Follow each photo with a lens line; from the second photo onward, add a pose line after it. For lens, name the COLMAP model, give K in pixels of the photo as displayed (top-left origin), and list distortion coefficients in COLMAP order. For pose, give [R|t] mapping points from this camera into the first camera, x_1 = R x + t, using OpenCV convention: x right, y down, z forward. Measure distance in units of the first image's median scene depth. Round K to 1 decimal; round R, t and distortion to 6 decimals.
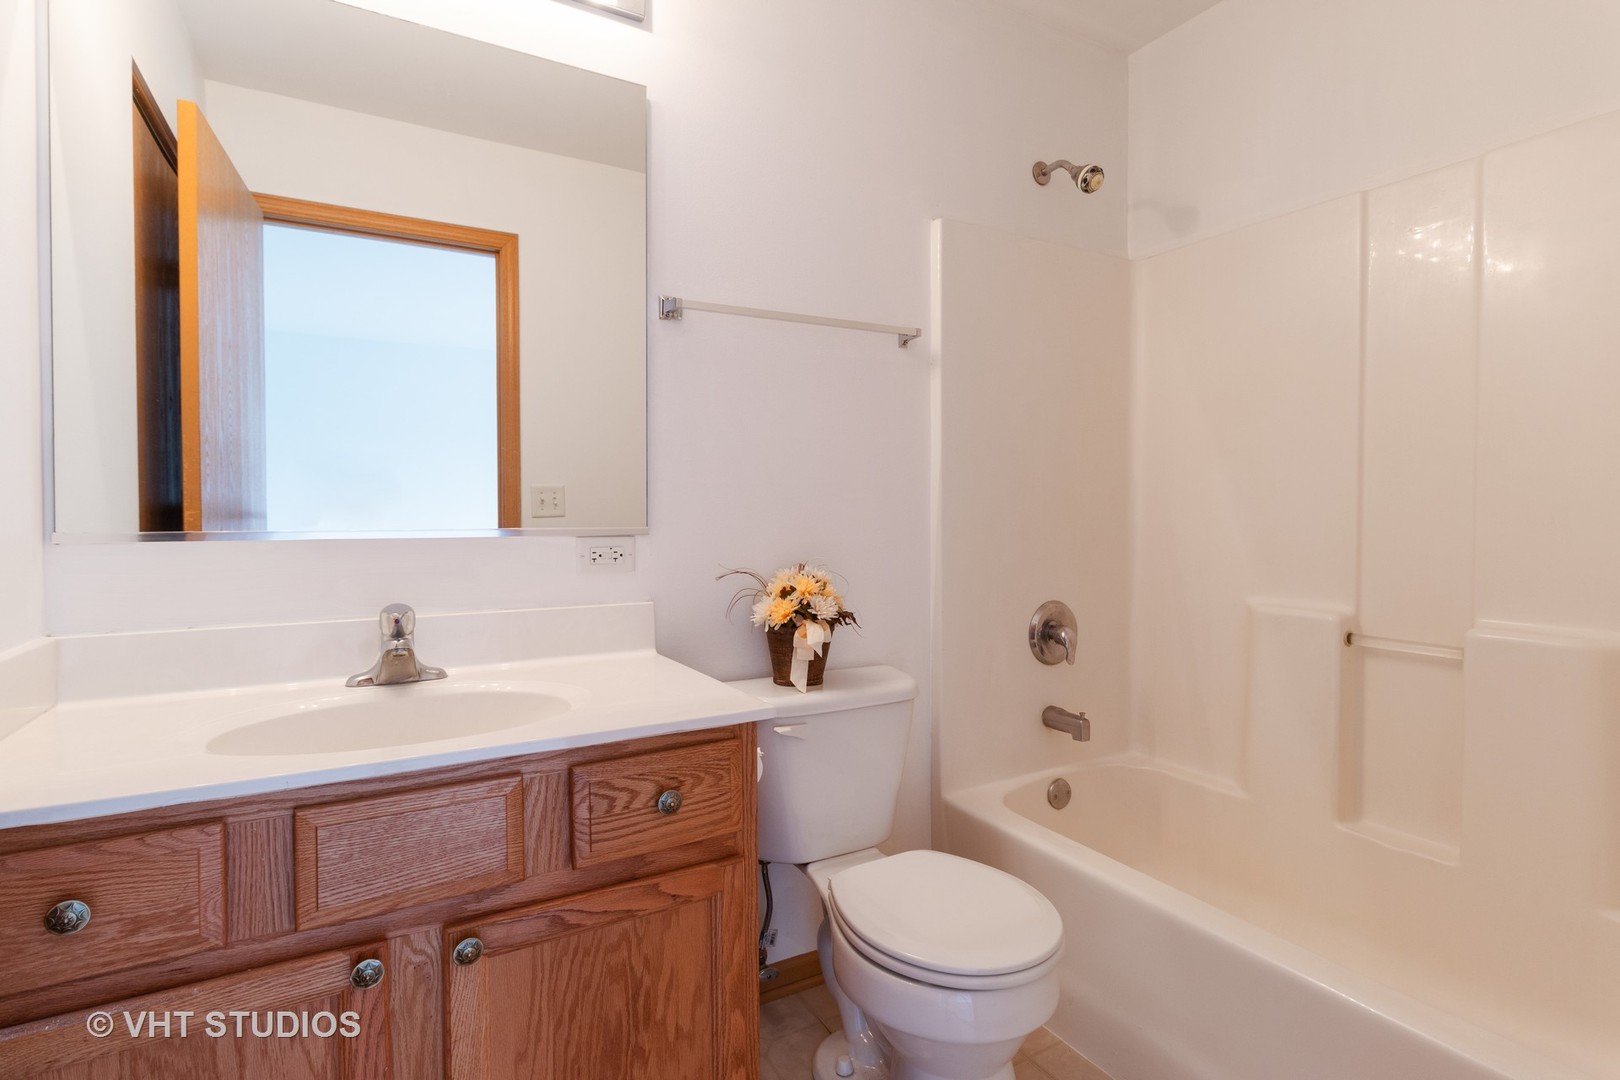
lens RADIAL K [[771.7, 0, 802.2], [0, 771.7, 531.3], [0, 0, 1]] dist [-0.003786, -0.001240]
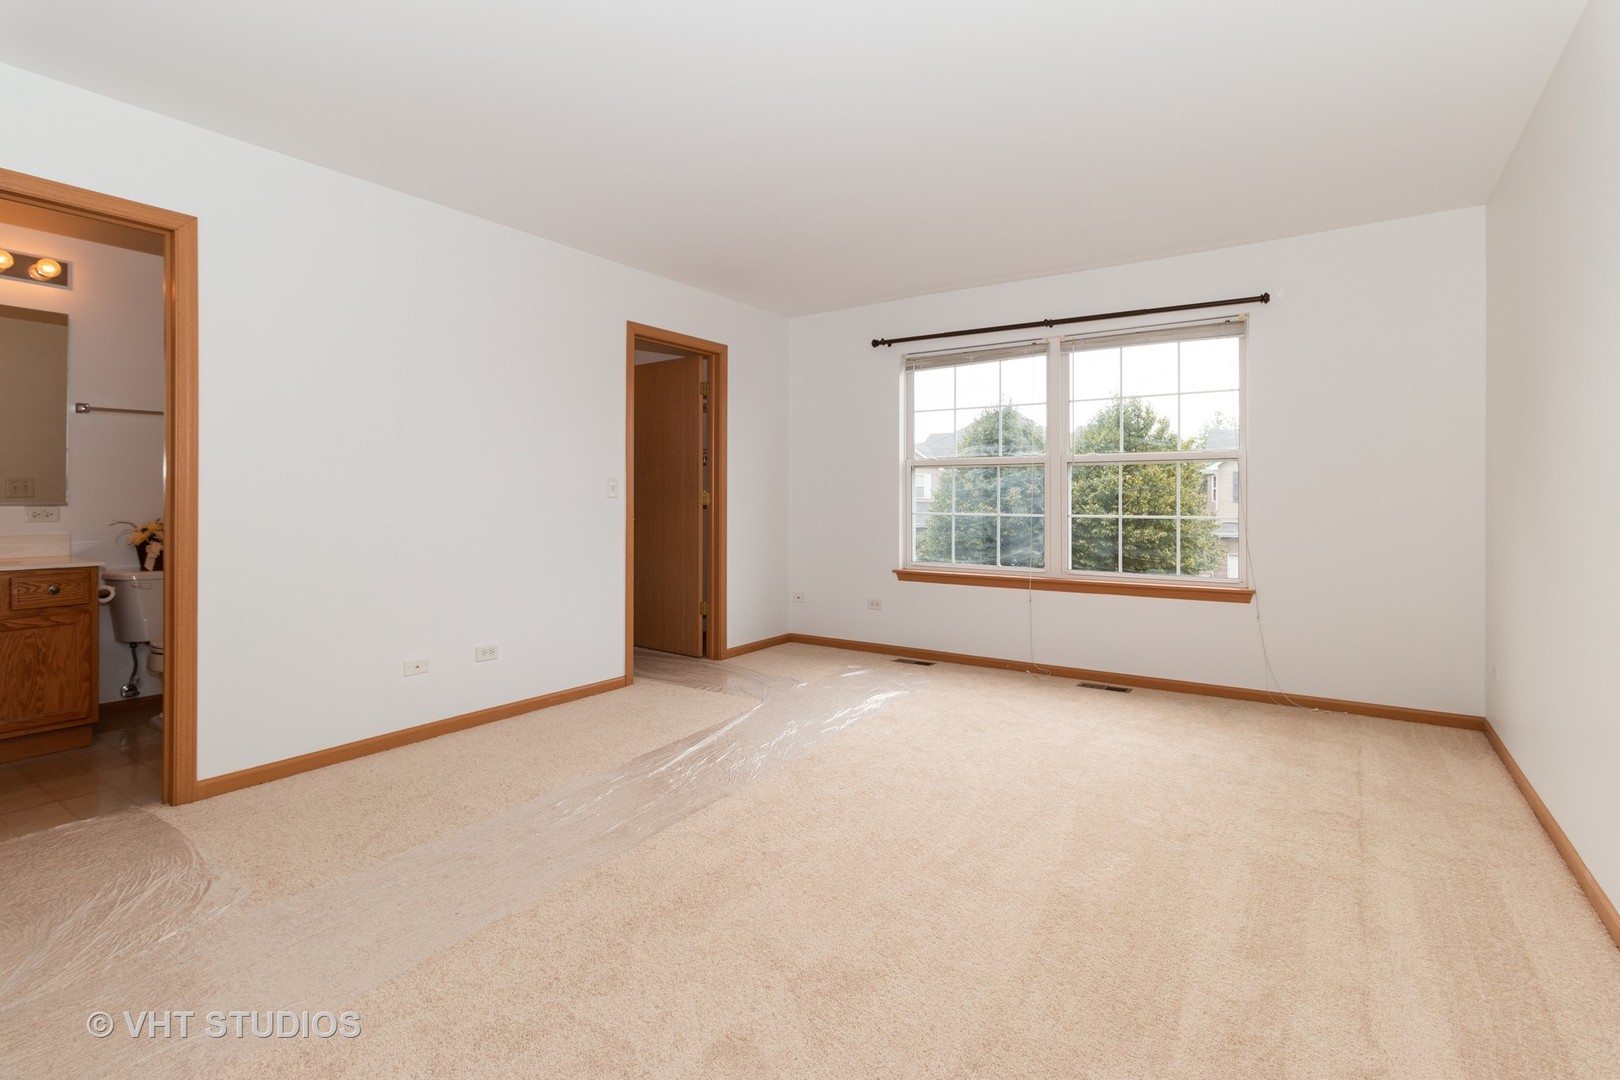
lens RADIAL K [[753.4, 0, 793.7], [0, 753.4, 504.9], [0, 0, 1]] dist [-0.001792, 0.000758]
pose [[0.898925, 0.008489, 0.438020, 0.772541], [-0.003377, 0.999917, -0.012449, 0.024030], [-0.438089, 0.009712, 0.898879, -1.993064]]
